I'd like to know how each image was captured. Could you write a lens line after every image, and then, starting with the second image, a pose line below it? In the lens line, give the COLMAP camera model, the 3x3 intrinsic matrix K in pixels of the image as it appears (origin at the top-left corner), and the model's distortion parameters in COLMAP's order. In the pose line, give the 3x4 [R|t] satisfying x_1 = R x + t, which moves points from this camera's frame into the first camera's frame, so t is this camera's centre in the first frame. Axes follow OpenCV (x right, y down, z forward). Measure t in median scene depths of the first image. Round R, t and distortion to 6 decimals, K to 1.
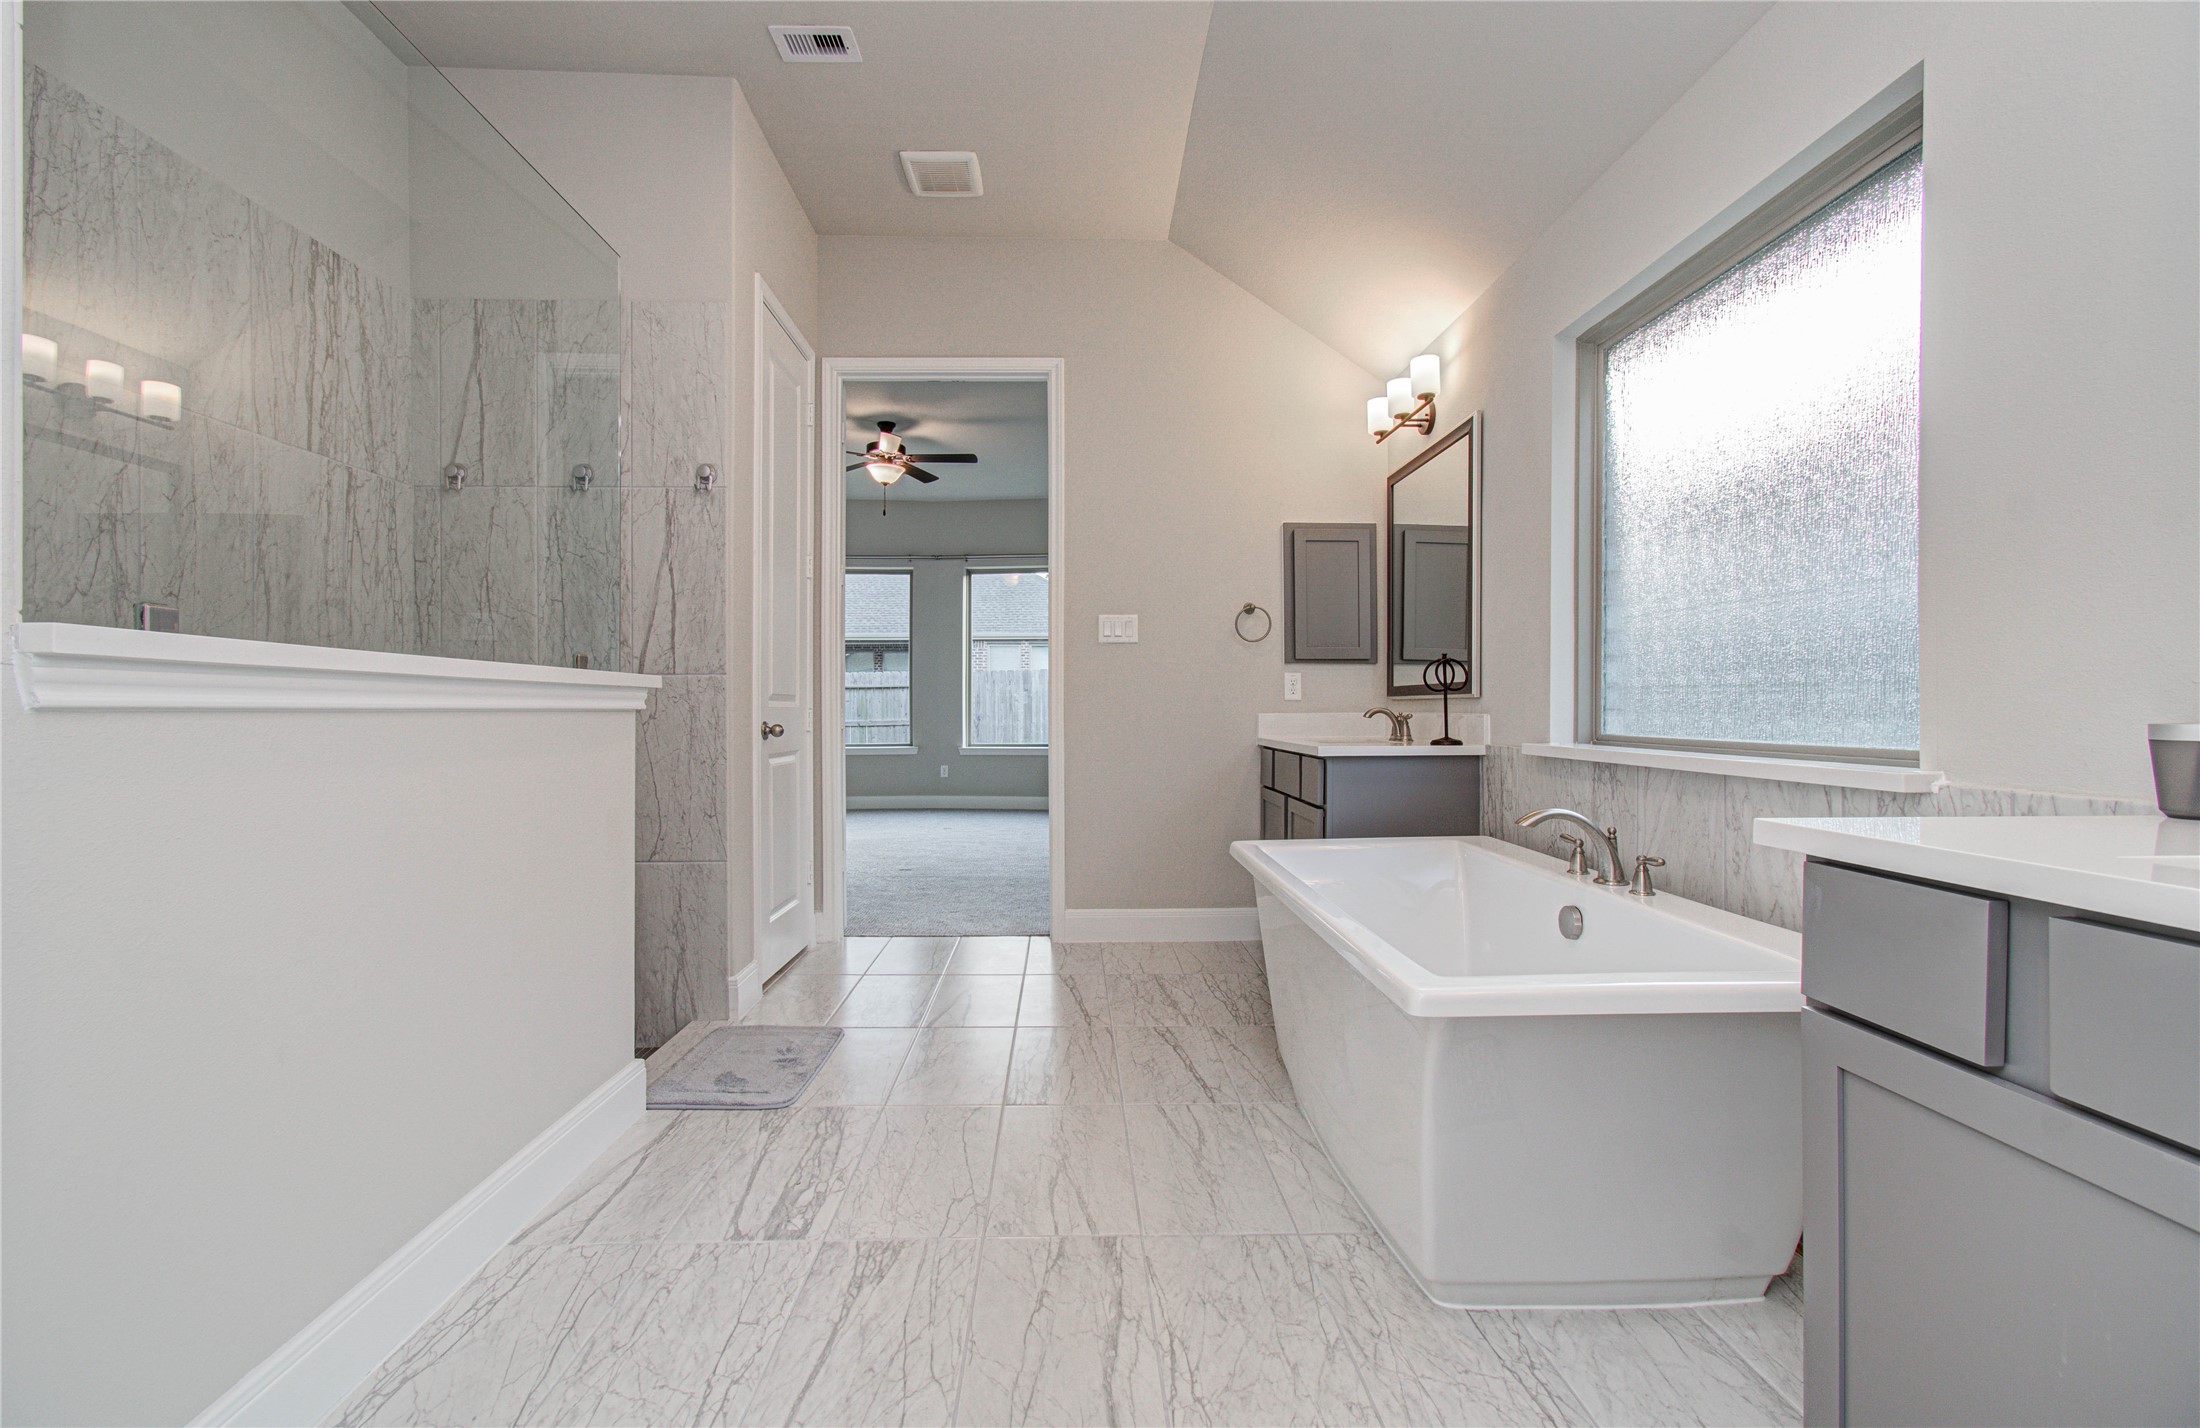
lens RADIAL K [[954.6, 0, 1098.6], [0, 954.6, 713.8], [0, 0, 1]] dist [0.001388, 0.001296]
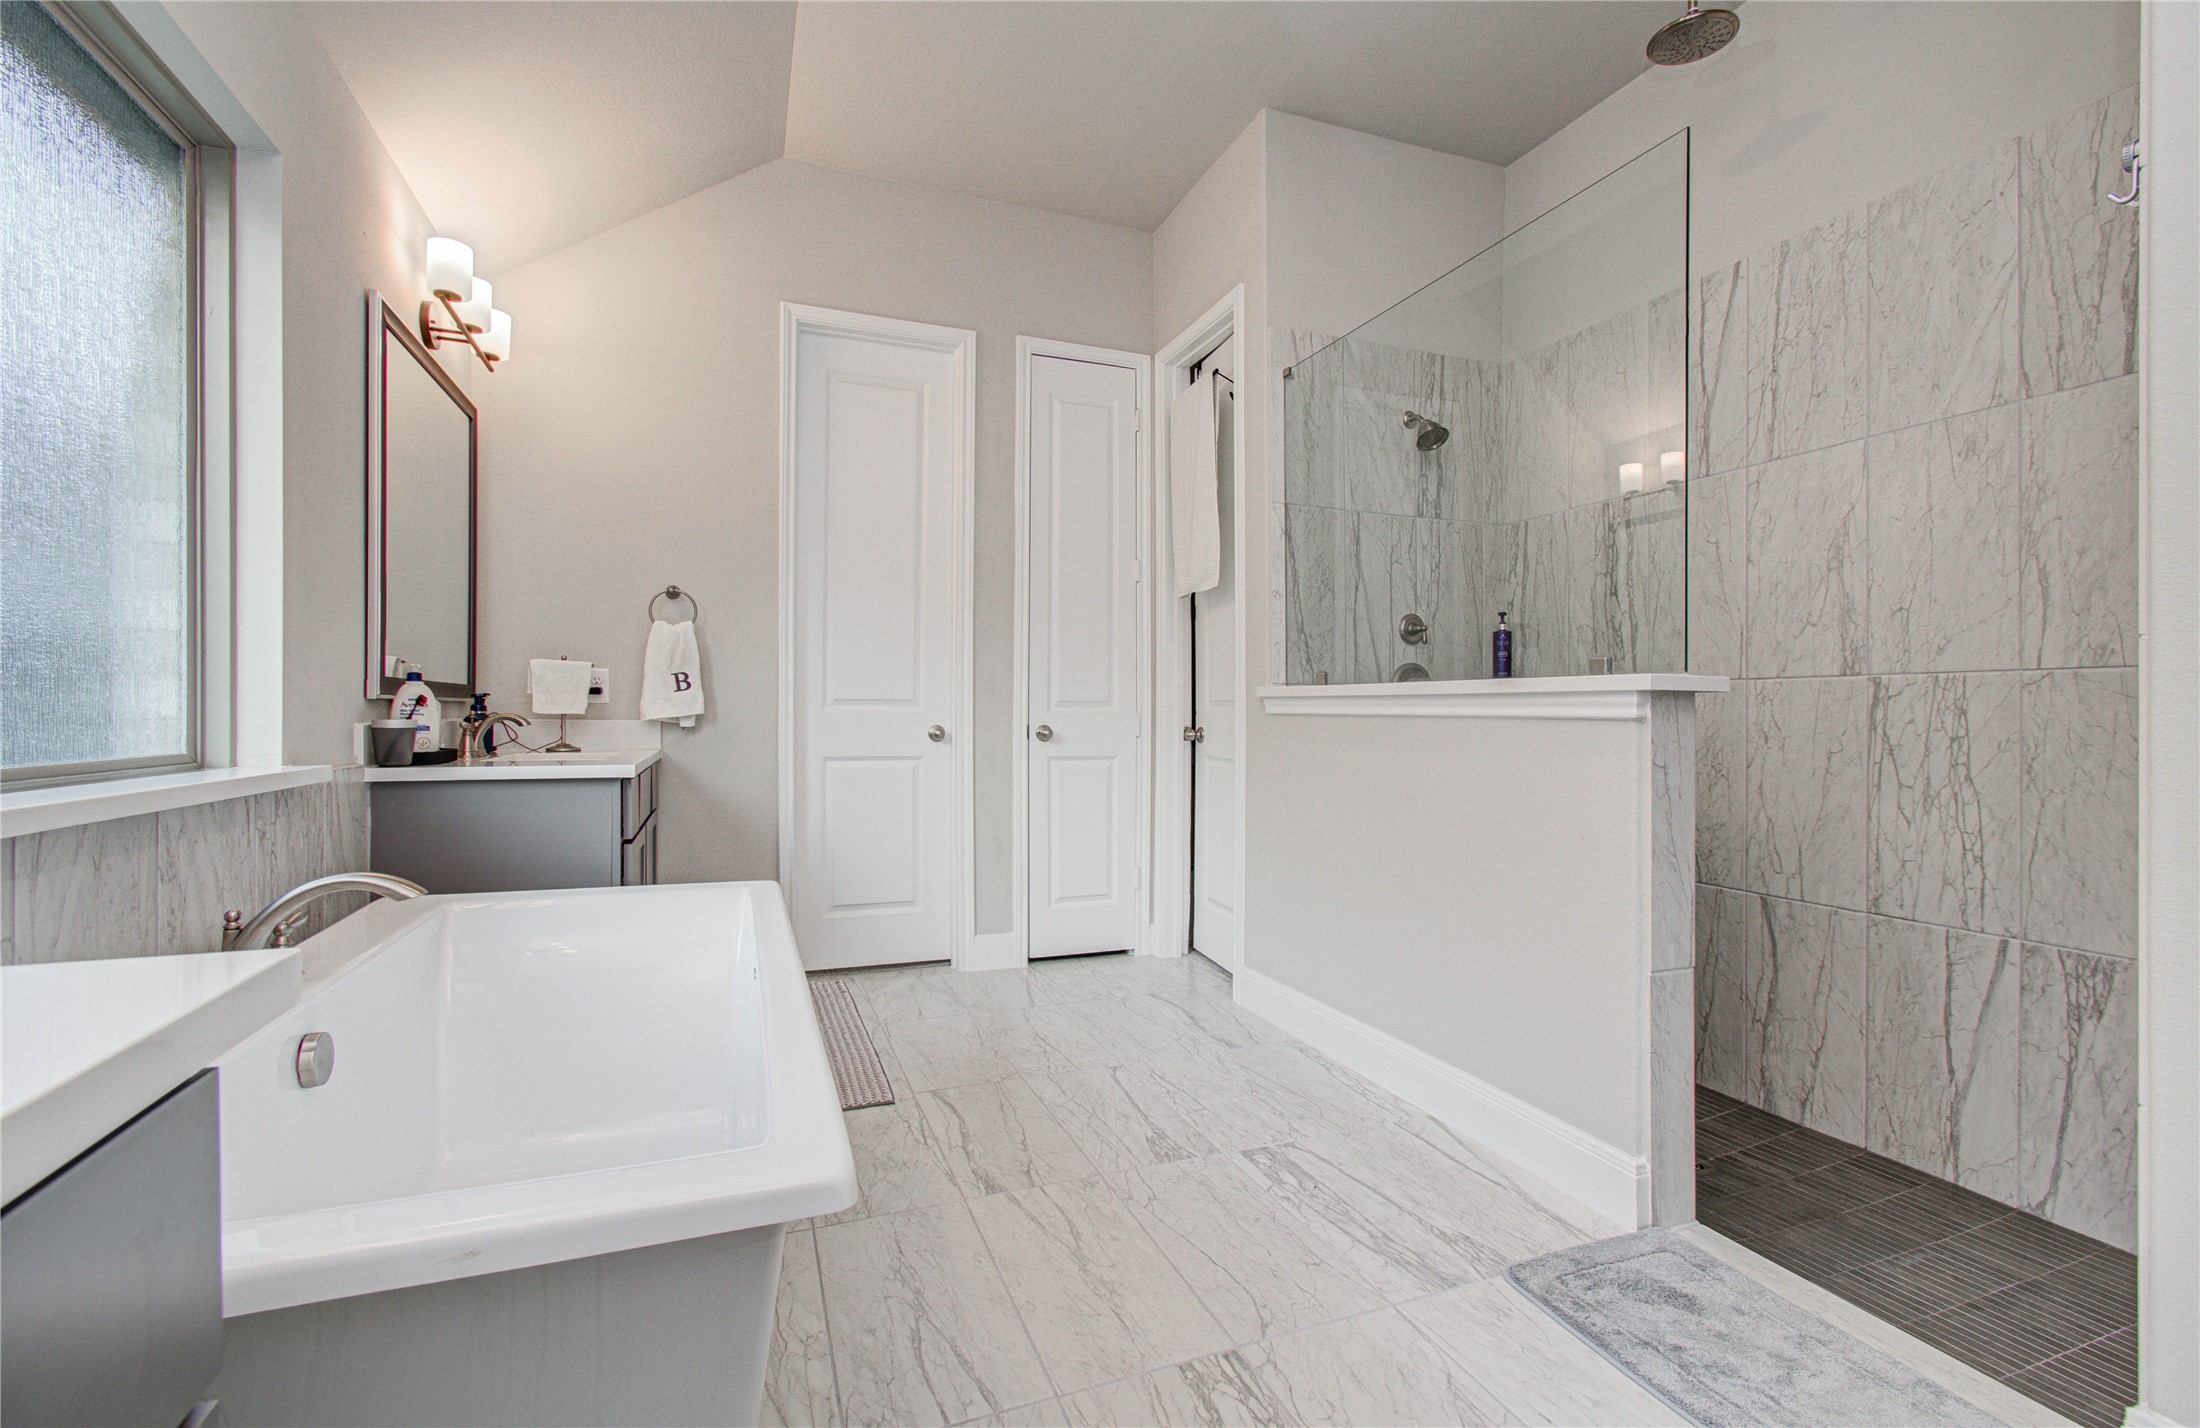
lens RADIAL K [[954.6, 0, 1097.2], [0, 954.6, 708.4], [0, 0, 1]] dist [0.001388, 0.001296]
pose [[-0.945456, -0.003854, -0.325726, 0.238935], [-0.004782, 0.999986, 0.002049, -0.014926], [0.325713, 0.003494, -0.945462, 1.917068]]
